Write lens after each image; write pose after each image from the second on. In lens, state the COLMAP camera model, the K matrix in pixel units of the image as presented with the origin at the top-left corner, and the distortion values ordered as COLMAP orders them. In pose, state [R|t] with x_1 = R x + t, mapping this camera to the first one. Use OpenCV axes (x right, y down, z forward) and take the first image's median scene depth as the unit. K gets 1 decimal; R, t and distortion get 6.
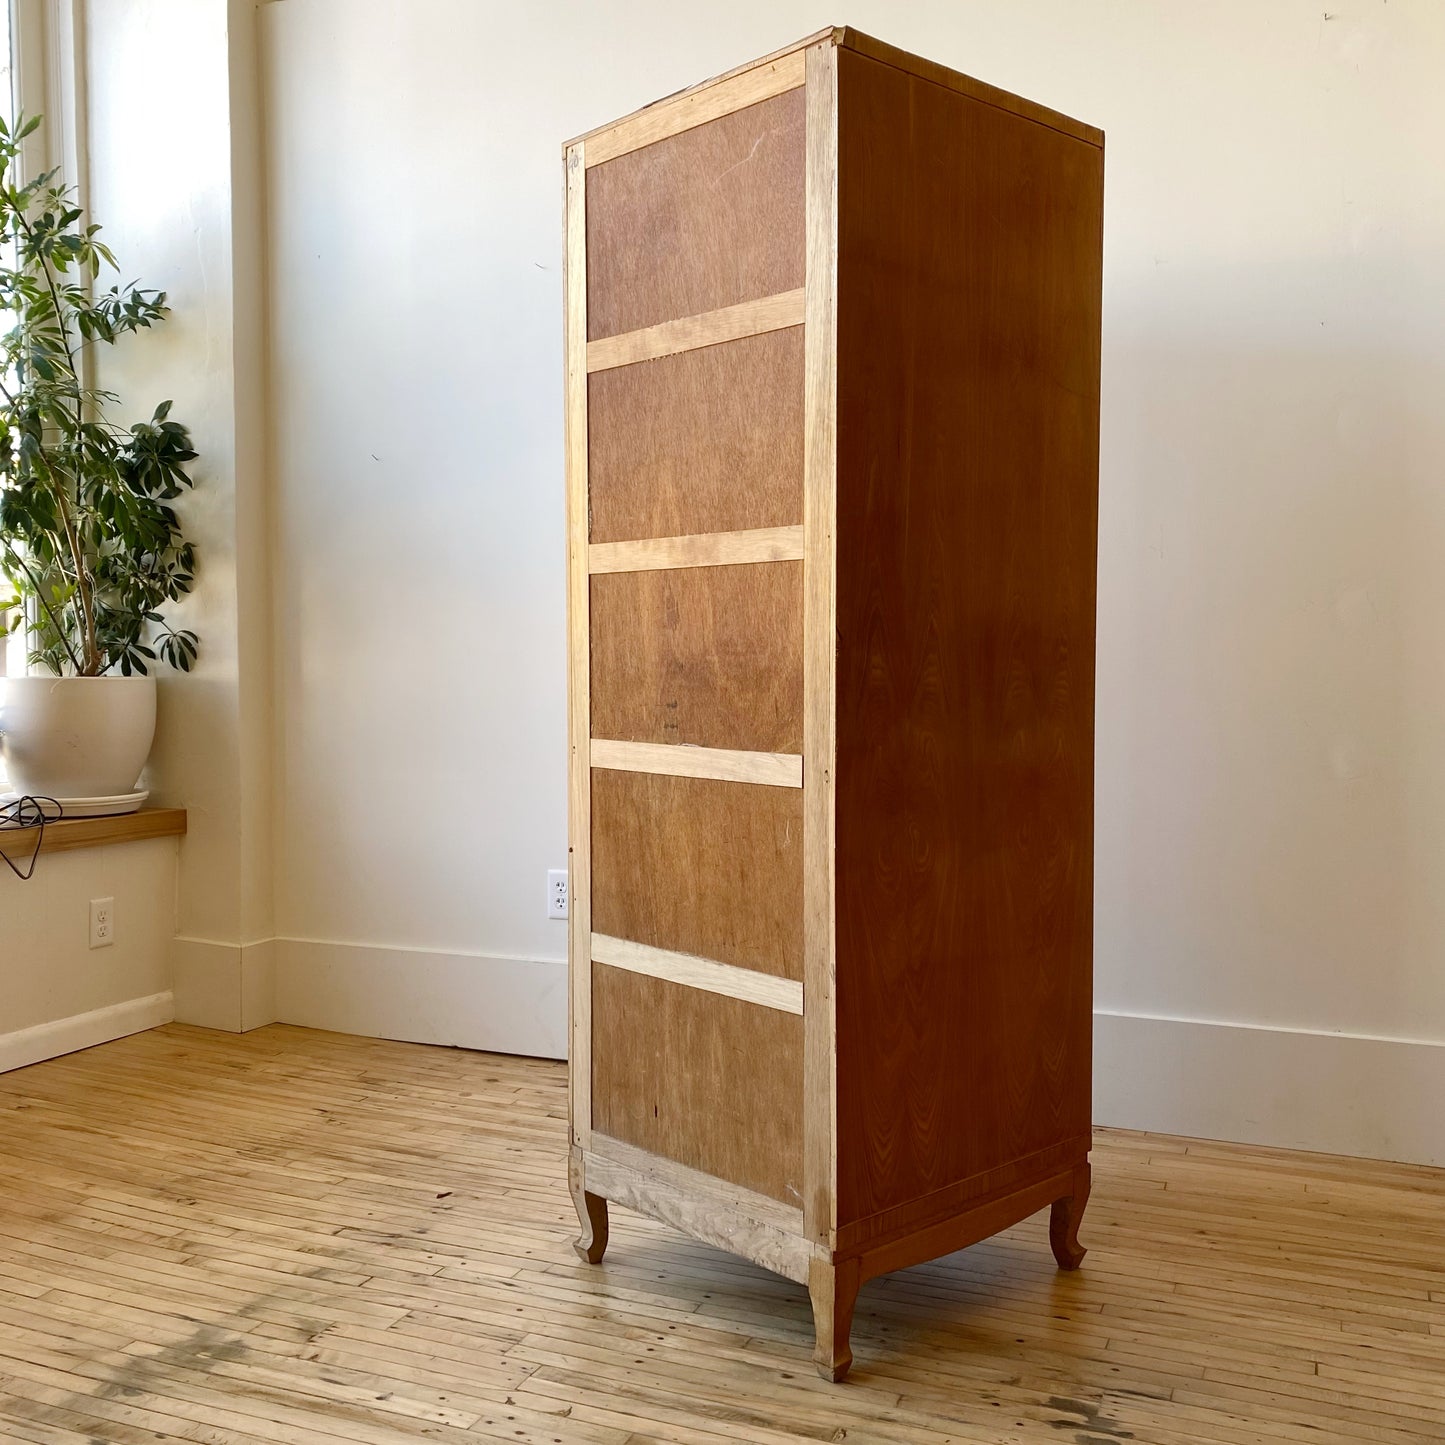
lens RADIAL K [[1582.2, 0, 722.5], [0, 1582.2, 722.5], [0, 0, 1]] dist [-0.023527, 0.051407]
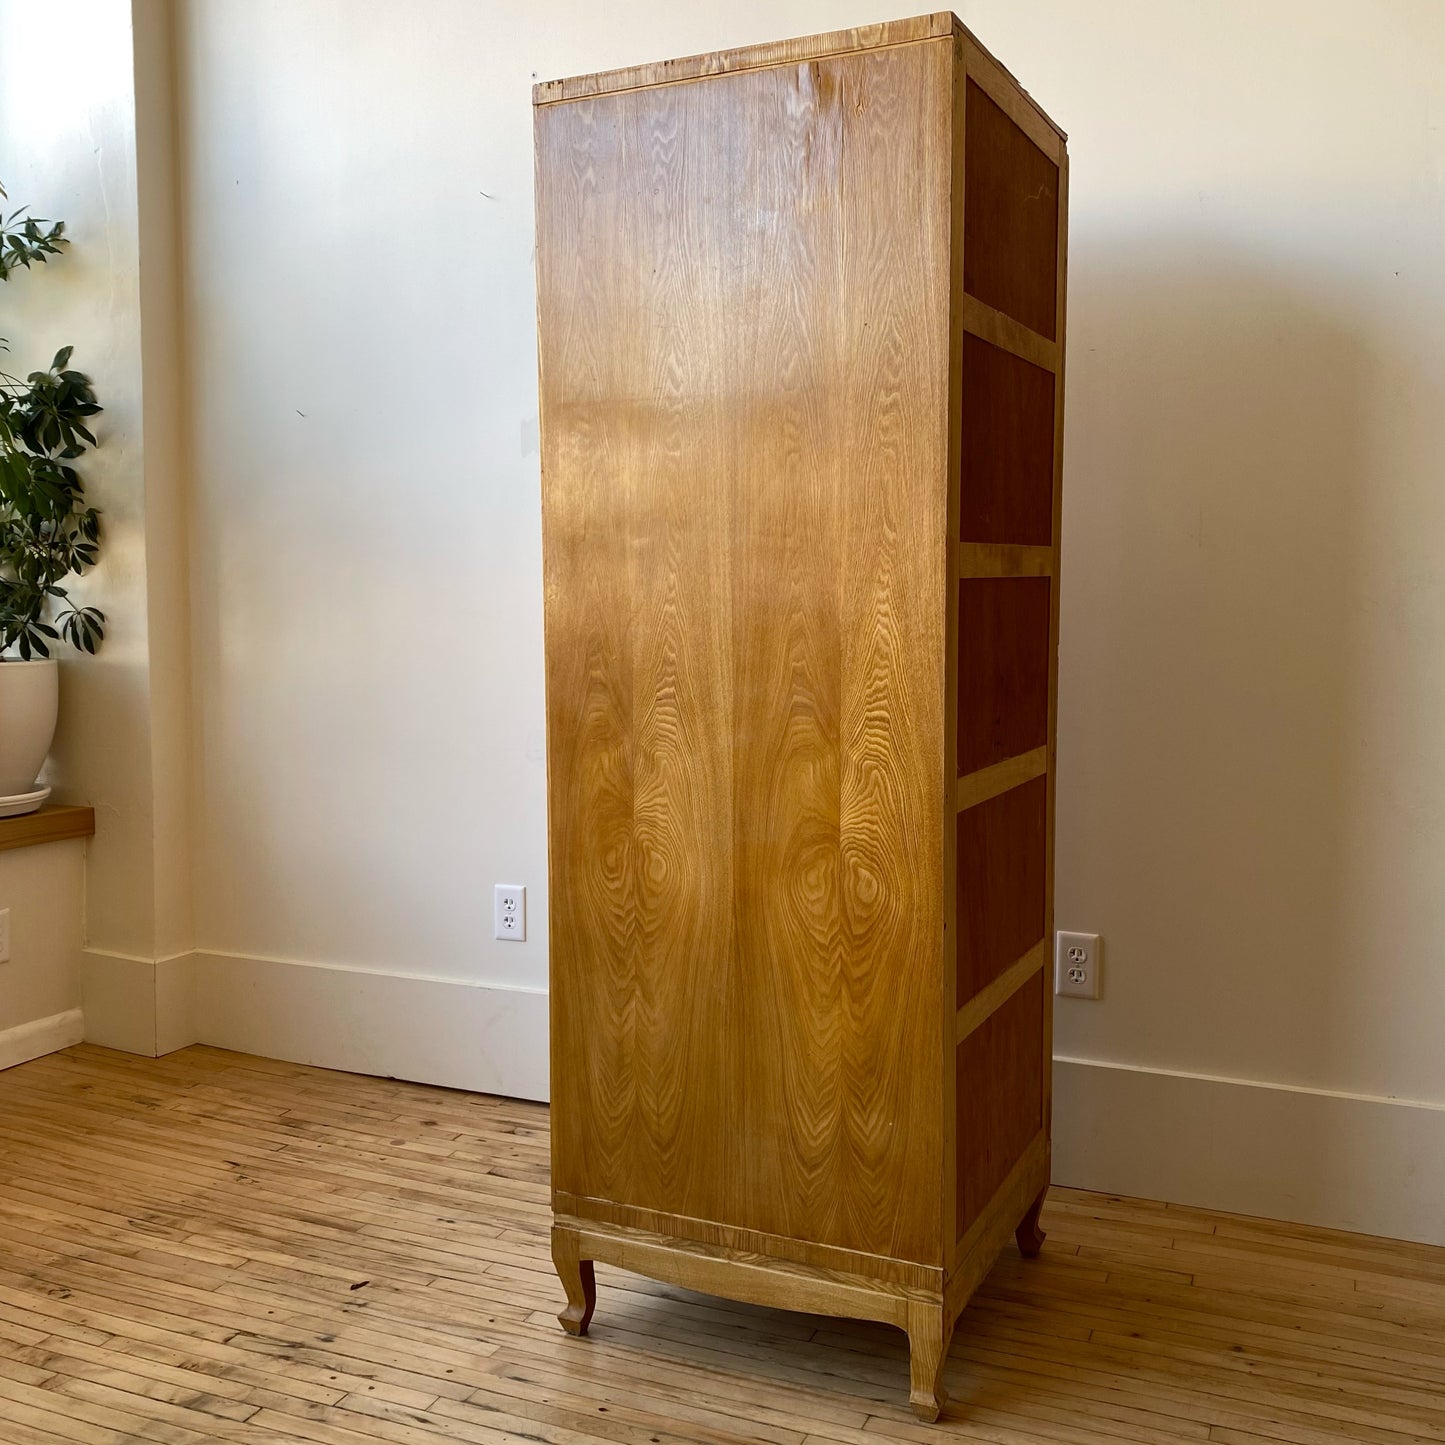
lens RADIAL K [[1582.2, 0, 722.5], [0, 1582.2, 722.5], [0, 0, 1]] dist [-0.023527, 0.051407]
pose [[0.999968, 0.006863, 0.004118, 0.014263], [-0.007037, 0.999010, 0.043915, -0.040548], [-0.003813, -0.043942, 0.999027, 0.124657]]
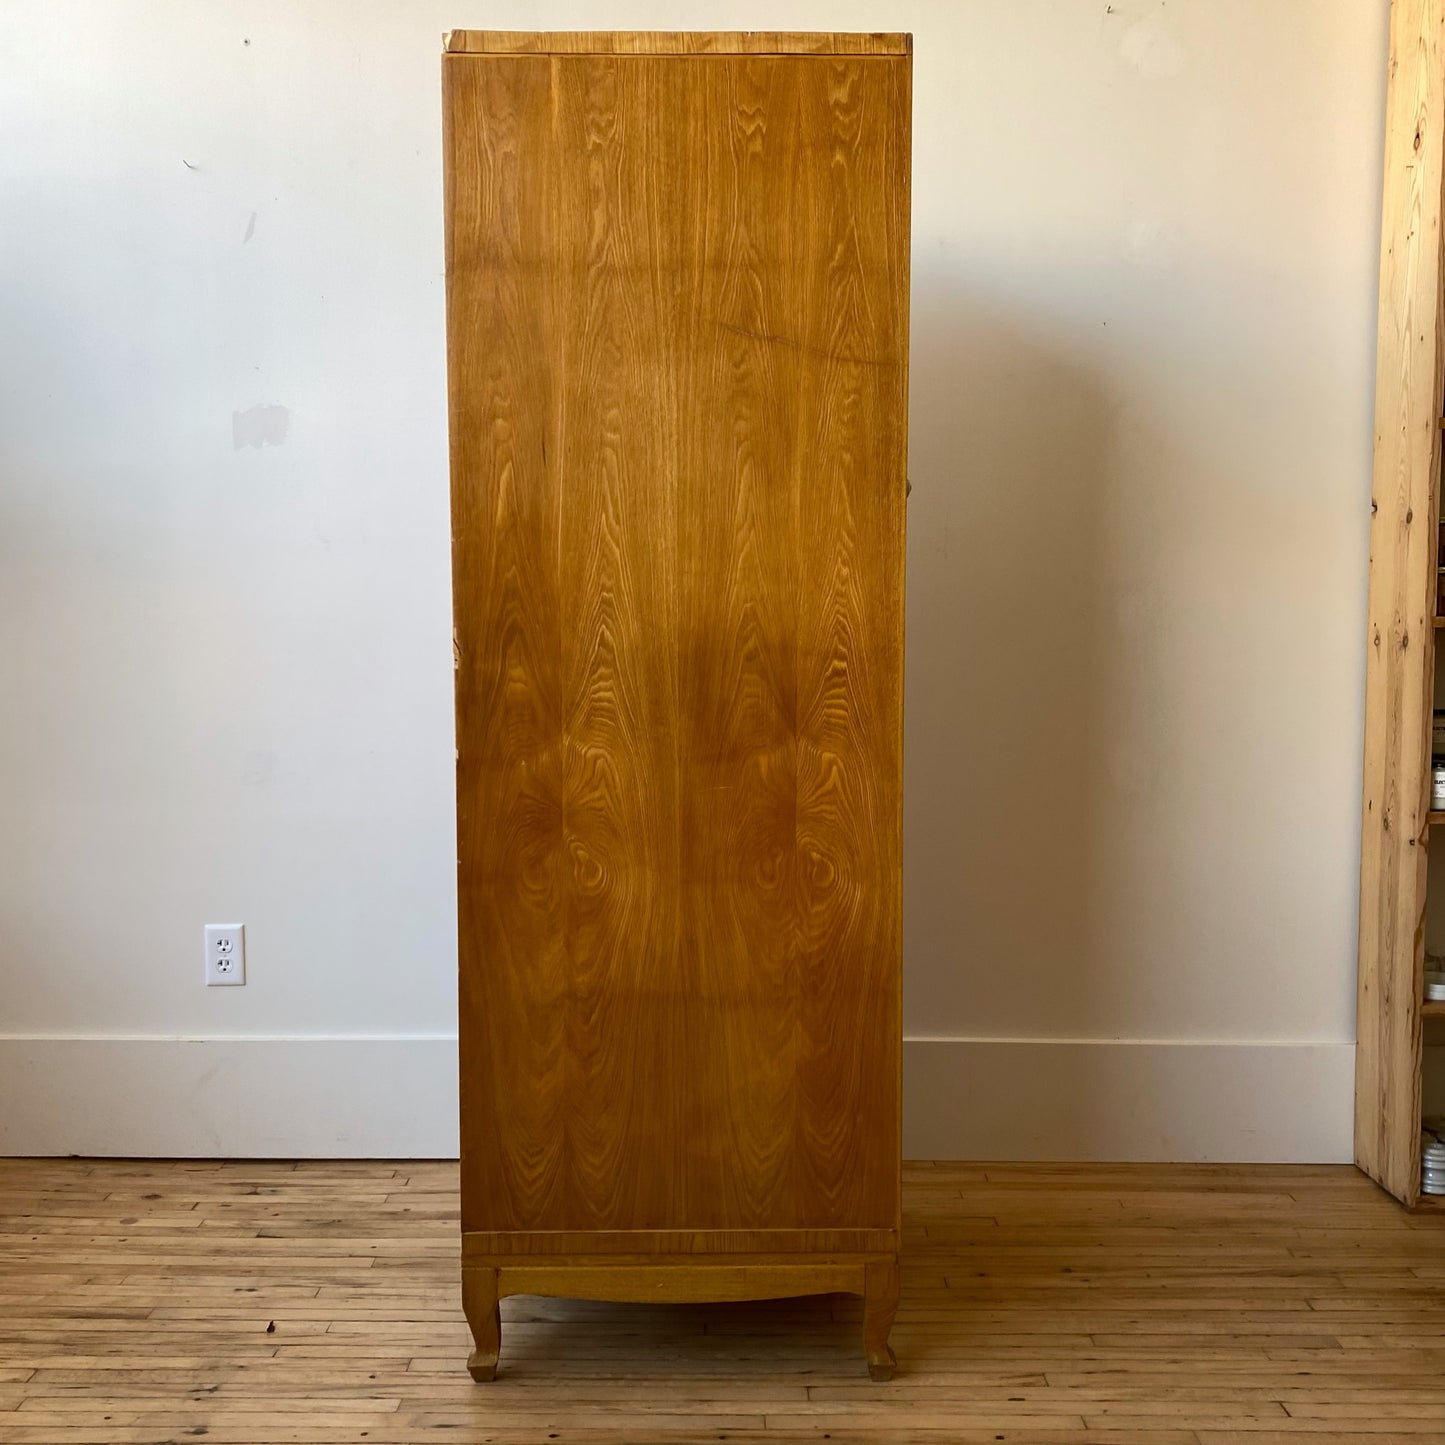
lens RADIAL K [[1544.7, 0, 722.5], [0, 1544.7, 722.5], [0, 0, 1]] dist [-0.012252, 0.021994]
pose [[0.913642, -0.013186, 0.406306, -0.202697], [0.013557, 0.999906, 0.001966, -0.010079], [-0.406293, 0.003712, 0.913735, 0.179546]]
